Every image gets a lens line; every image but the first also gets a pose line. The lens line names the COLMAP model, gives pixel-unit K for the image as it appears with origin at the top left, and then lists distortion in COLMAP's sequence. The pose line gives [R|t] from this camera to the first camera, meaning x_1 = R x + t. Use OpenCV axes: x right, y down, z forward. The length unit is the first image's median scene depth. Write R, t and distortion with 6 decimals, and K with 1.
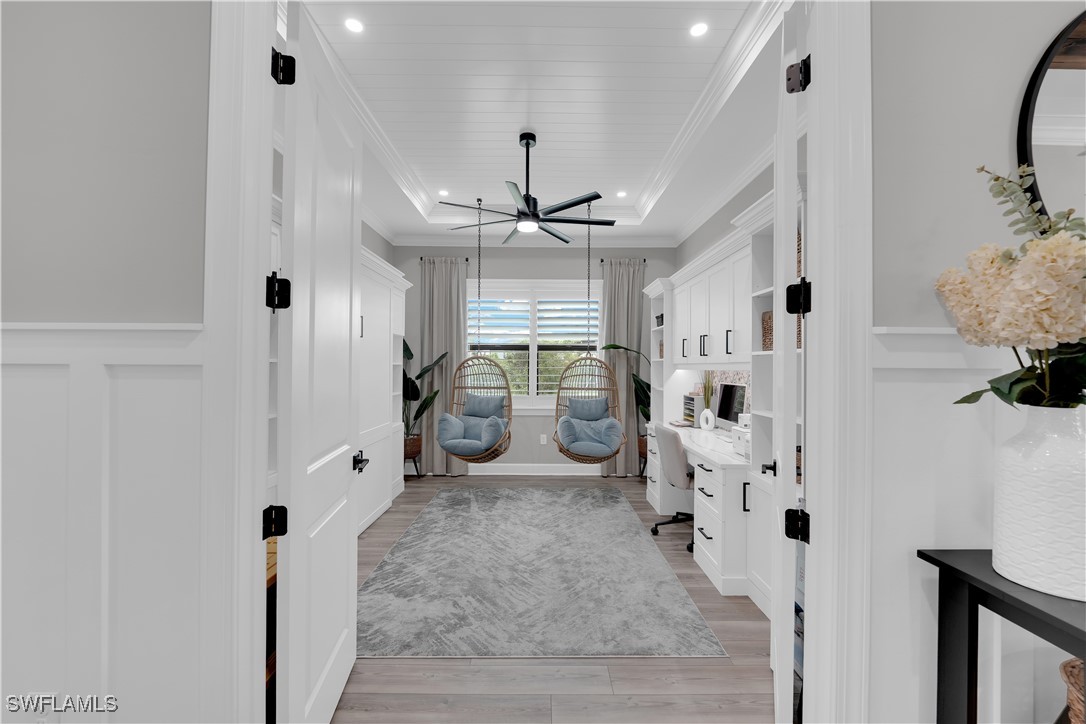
lens RADIAL K [[435.0, 0, 546.1], [0, 435.0, 344.2], [0, 0, 1]] dist [0.000814, -0.000008]
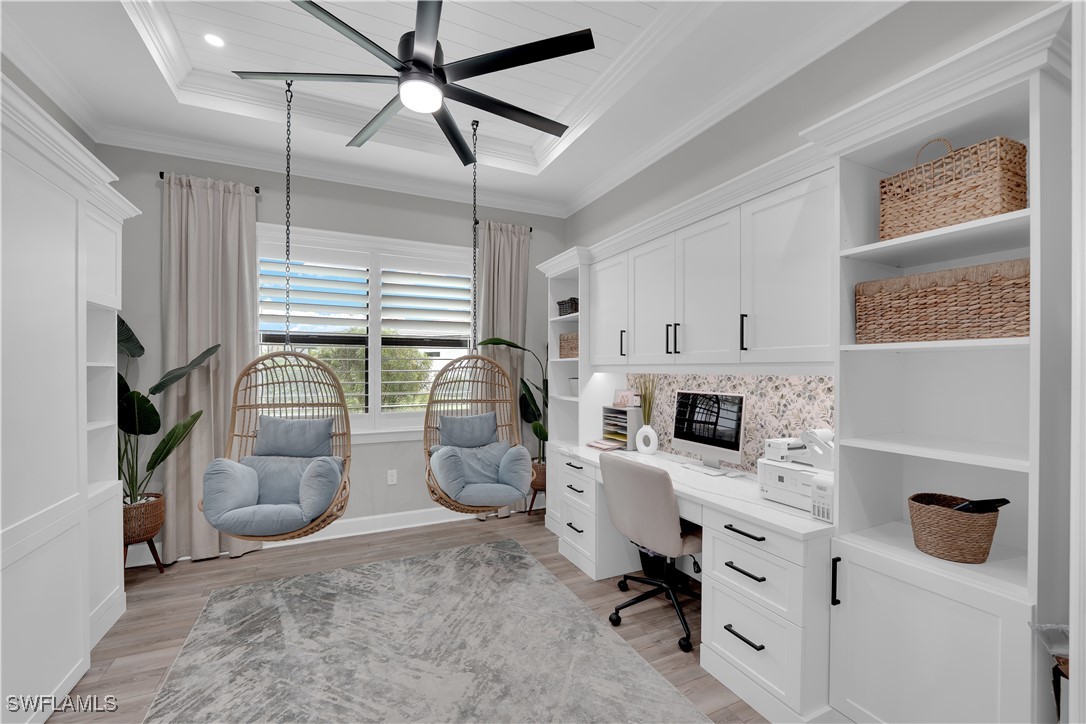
lens RADIAL K [[446.4, 0, 543.0], [0, 446.4, 362.0], [0, 0, 1]] dist [-0.001929, -0.004991]
pose [[0.908658, 0.002122, 0.417535, -0.093266], [-0.018243, 0.999234, 0.034623, 0.014135], [-0.417142, -0.039078, 0.908001, 0.319143]]
